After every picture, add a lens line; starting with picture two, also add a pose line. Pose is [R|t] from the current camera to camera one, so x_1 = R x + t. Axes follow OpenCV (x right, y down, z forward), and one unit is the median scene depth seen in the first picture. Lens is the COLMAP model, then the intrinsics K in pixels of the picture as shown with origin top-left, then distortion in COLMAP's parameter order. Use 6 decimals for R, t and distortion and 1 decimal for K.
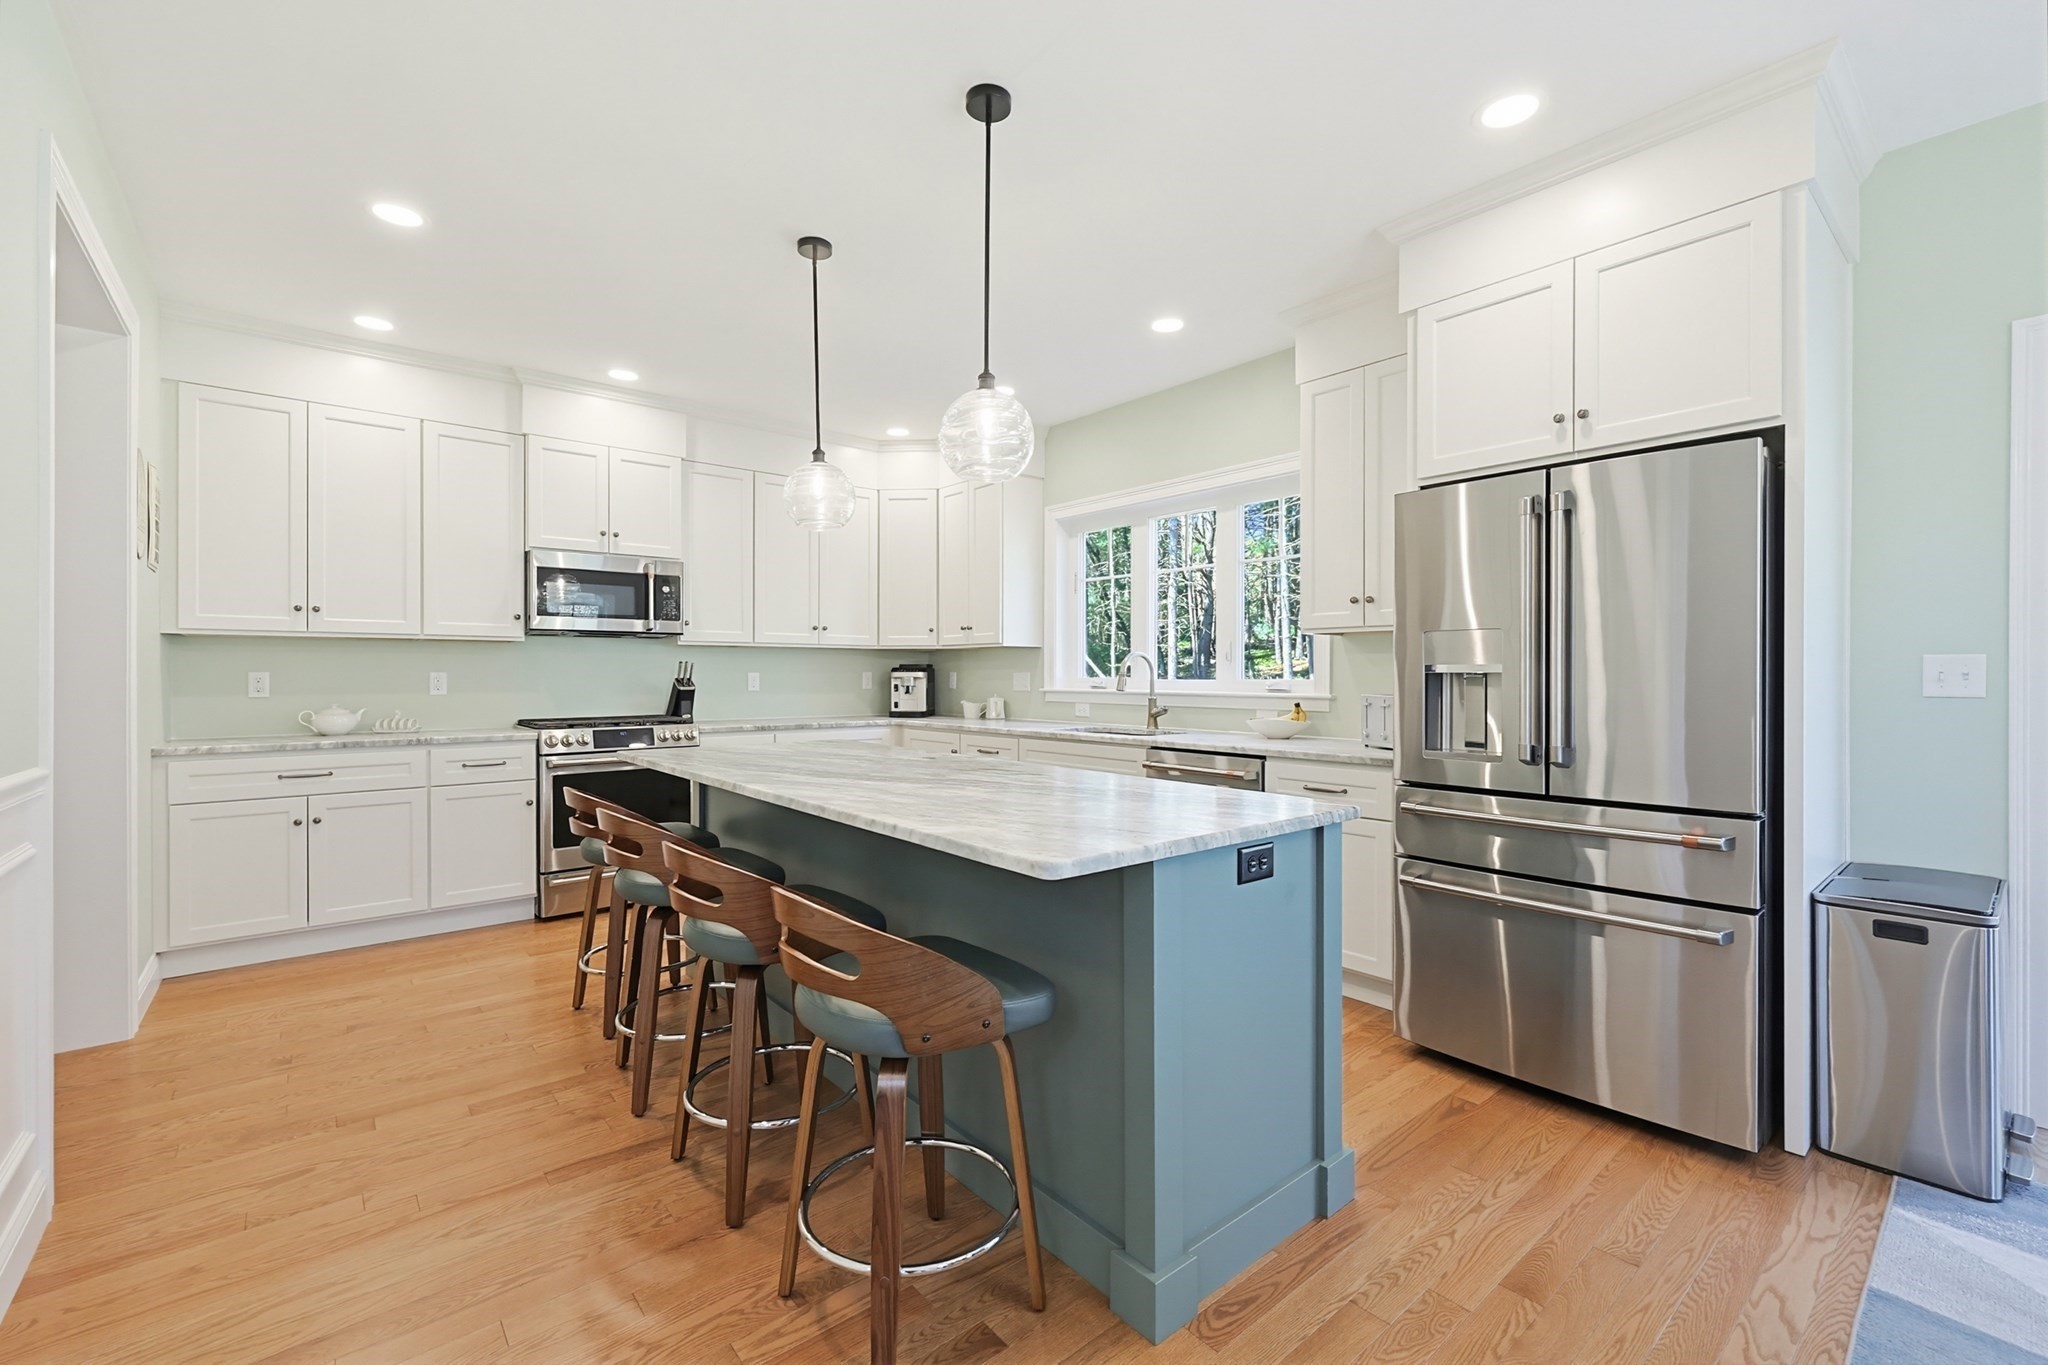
lens RADIAL K [[848.7, 0, 1041.1], [0, 848.7, 681.6], [0, 0, 1]] dist [-0.007562, 0.000829]
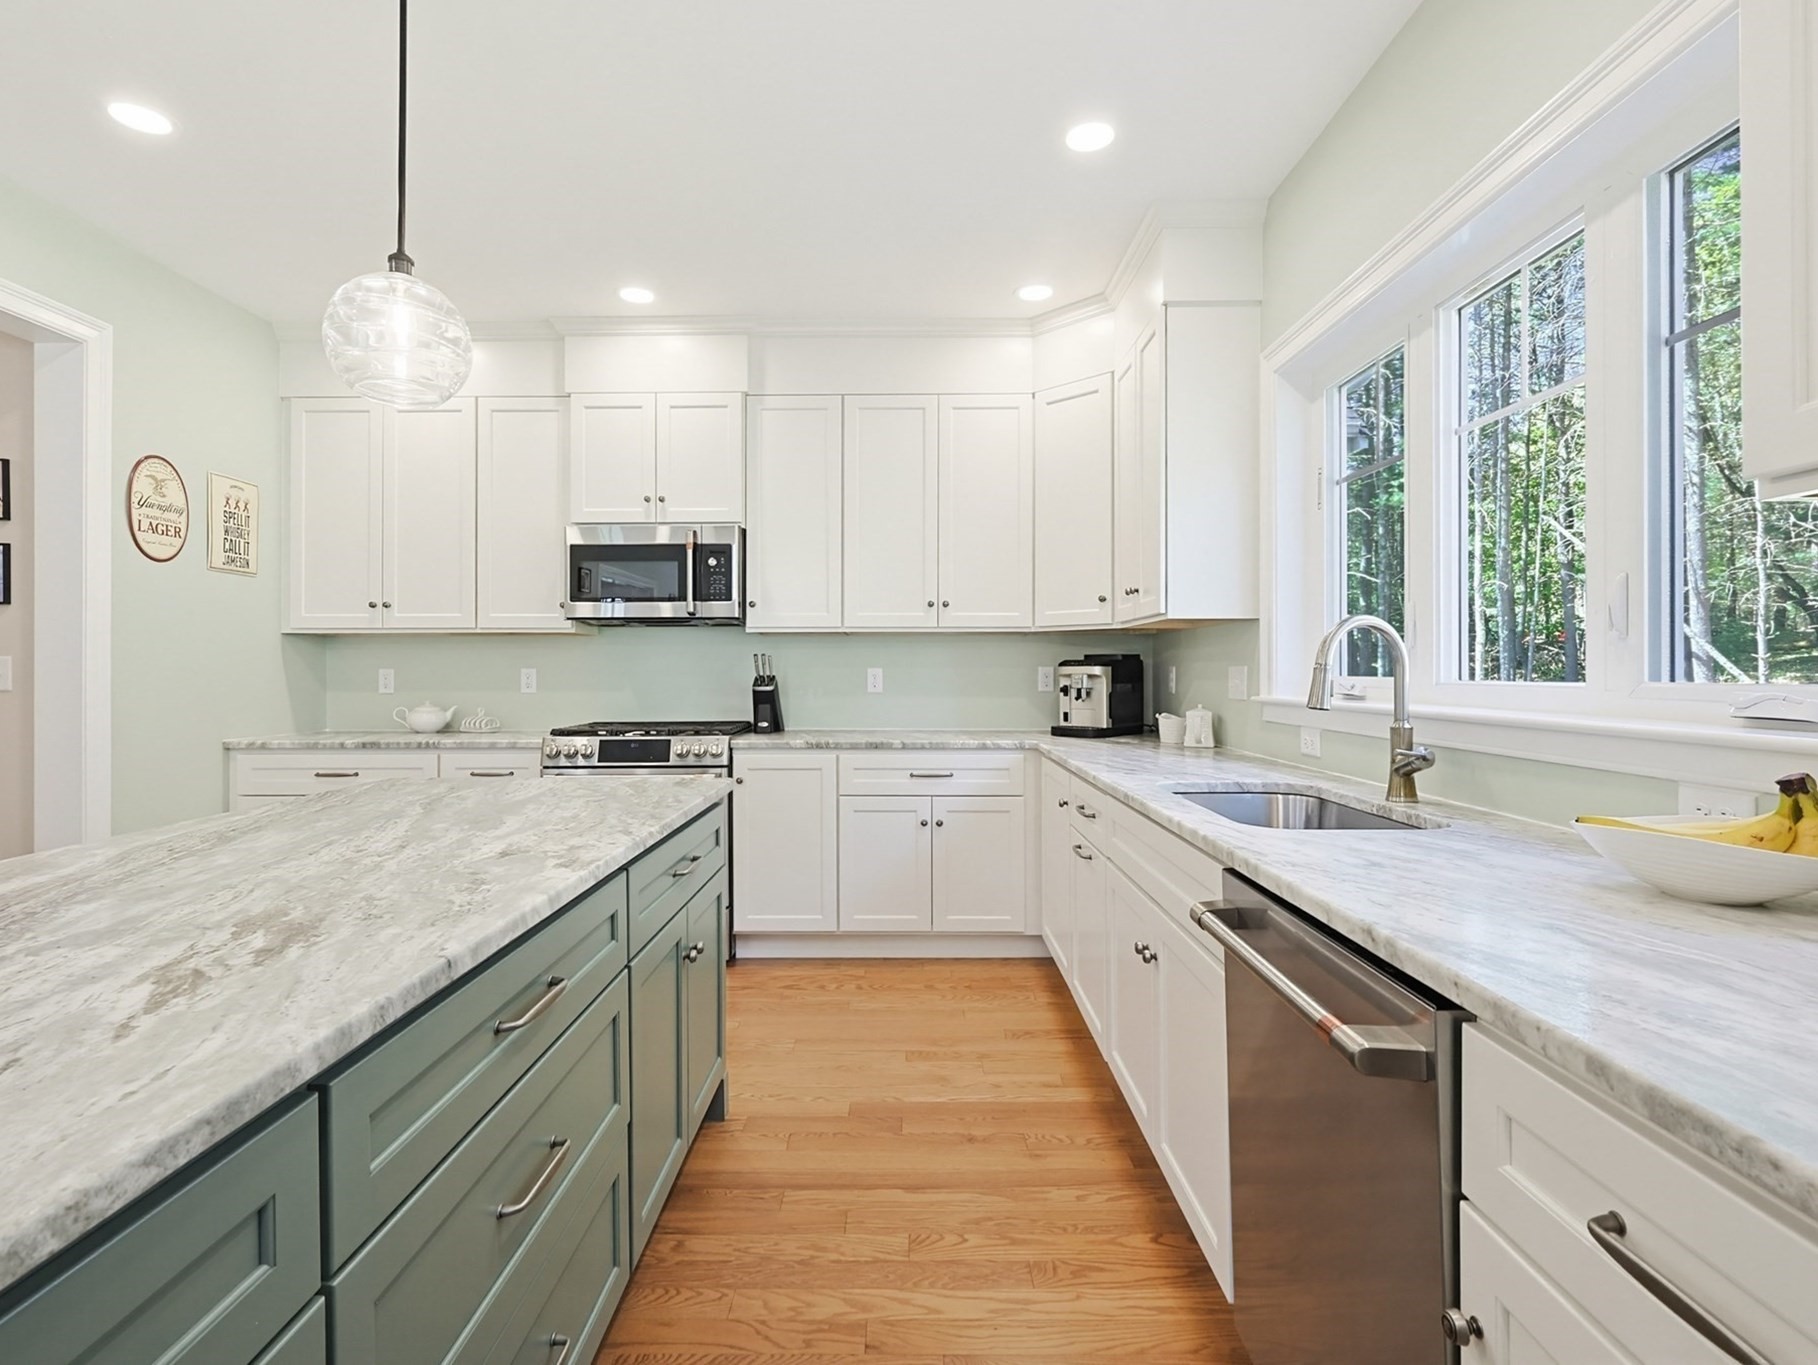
lens RADIAL K [[870.9, 0, 907.8], [0, 870.9, 672.9], [0, 0, 1]] dist [0.000839, 0.000031]
pose [[0.753927, -0.000368, -0.656958, 0.183026], [-0.004053, 0.999978, -0.005211, -0.002489], [0.656946, 0.006592, 0.753909, 0.425793]]
